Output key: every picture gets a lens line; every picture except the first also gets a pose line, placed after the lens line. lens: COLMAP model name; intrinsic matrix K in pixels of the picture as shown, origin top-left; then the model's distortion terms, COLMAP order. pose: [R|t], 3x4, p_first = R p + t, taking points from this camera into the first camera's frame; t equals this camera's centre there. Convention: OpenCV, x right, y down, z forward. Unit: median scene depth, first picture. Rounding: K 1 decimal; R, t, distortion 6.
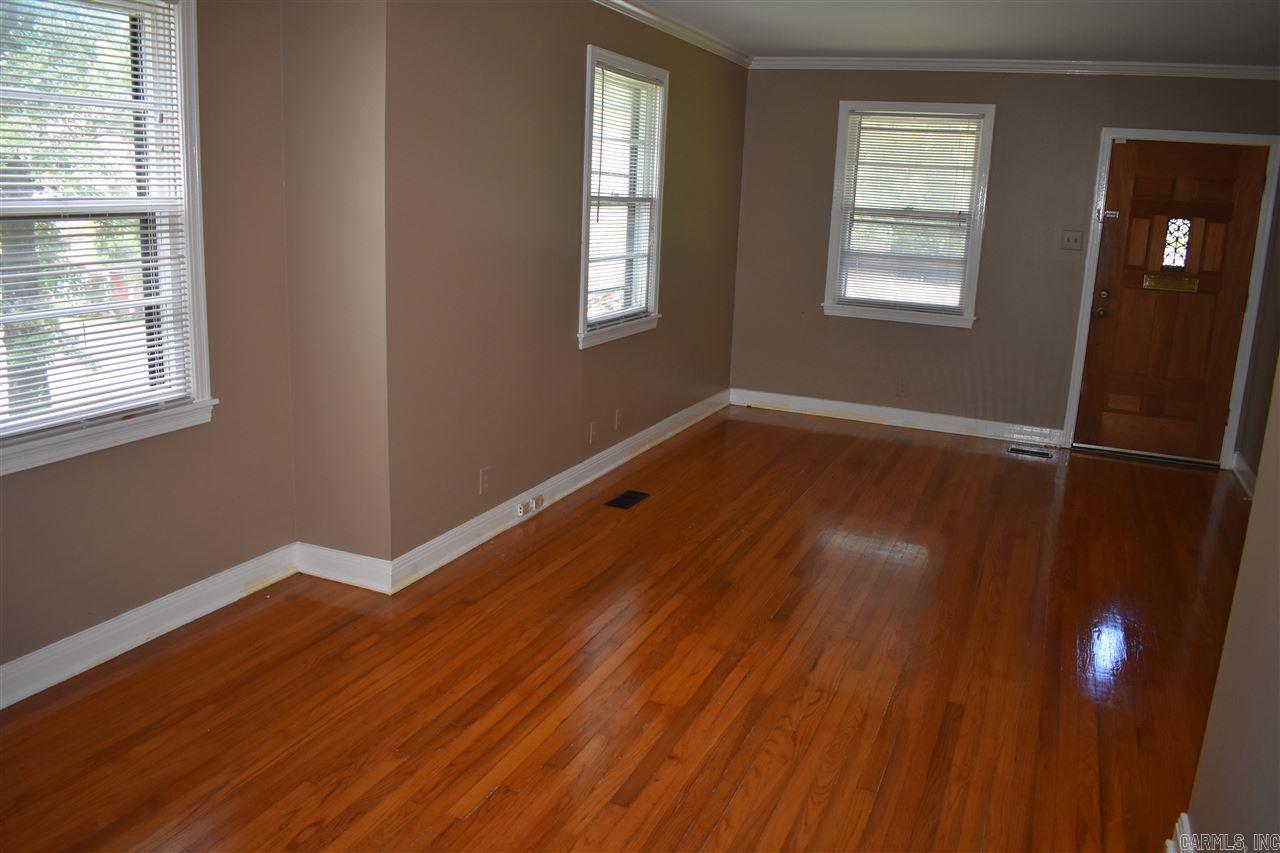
lens RADIAL K [[1003.6, 0, 640.0], [0, 1003.6, 426.5], [0, 0, 1]] dist [-0.086483, -0.006063]
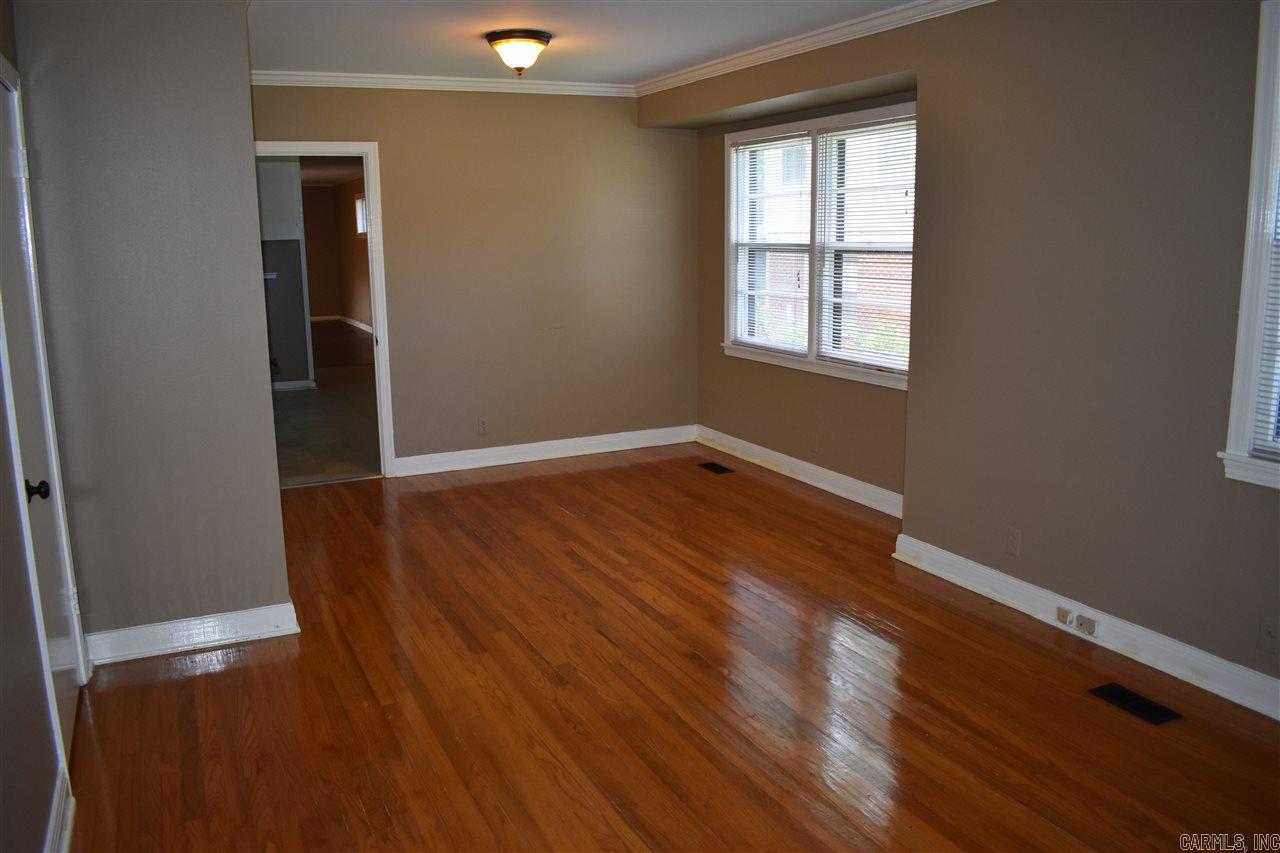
lens RADIAL K [[1003.6, 0, 640.0], [0, 1003.6, 426.5], [0, 0, 1]] dist [-0.086483, -0.006063]
pose [[-0.656646, 0.112486, -0.745763, 0.541835], [-0.186708, 0.933791, 0.305244, -0.190149], [0.730723, 0.339677, -0.592168, 0.902859]]
